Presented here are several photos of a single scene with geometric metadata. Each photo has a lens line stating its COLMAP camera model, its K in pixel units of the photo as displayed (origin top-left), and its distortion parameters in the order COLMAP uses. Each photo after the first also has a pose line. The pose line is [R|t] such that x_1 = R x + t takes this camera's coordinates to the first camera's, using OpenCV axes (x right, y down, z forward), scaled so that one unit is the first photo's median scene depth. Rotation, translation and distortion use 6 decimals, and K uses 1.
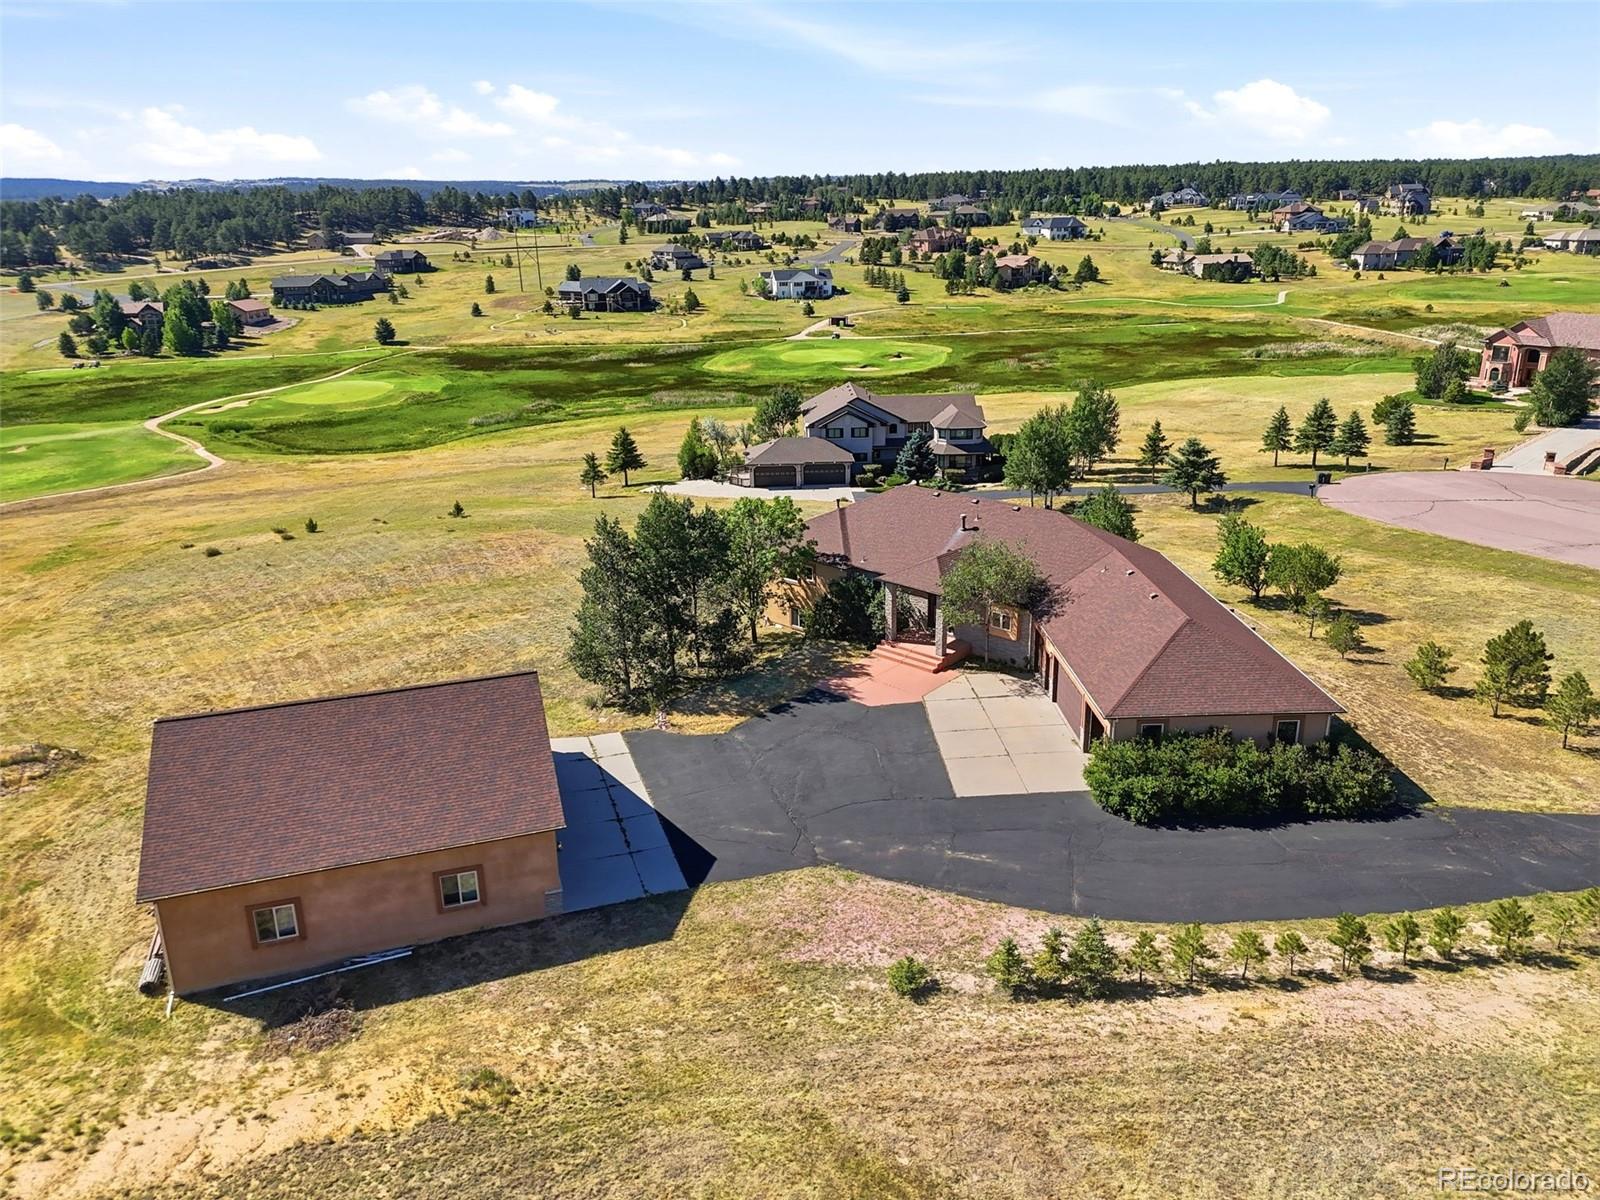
lens RADIAL K [[1161.0, 0, 797.3], [0, 1161.0, 587.7], [0, 0, 1]] dist [0.068082, -0.056840]
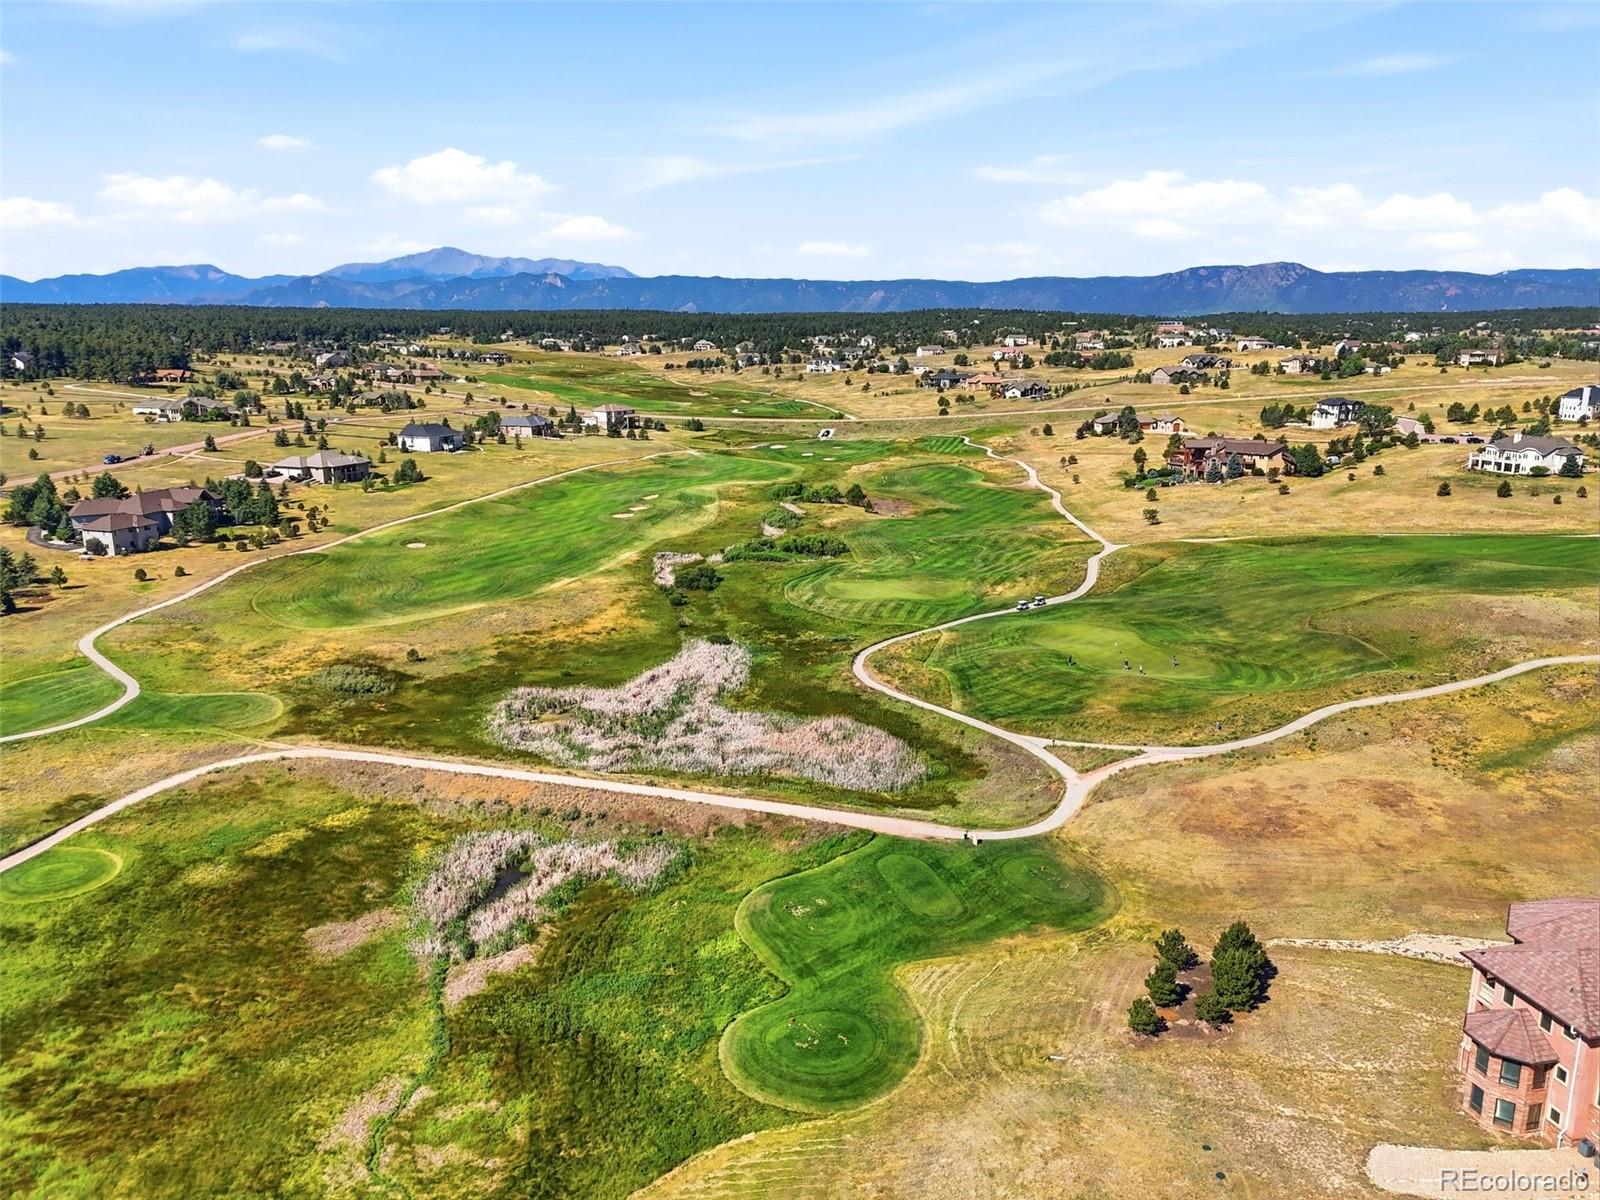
lens RADIAL K [[1161.0, 0, 800.7], [0, 1161.0, 601.3], [0, 0, 1]] dist [0.068082, -0.056840]
pose [[0.360314, -0.209035, 0.909108, 0.132674], [0.289490, 0.951509, 0.104048, -0.656142], [-0.886774, 0.225688, 0.403356, 1.391506]]
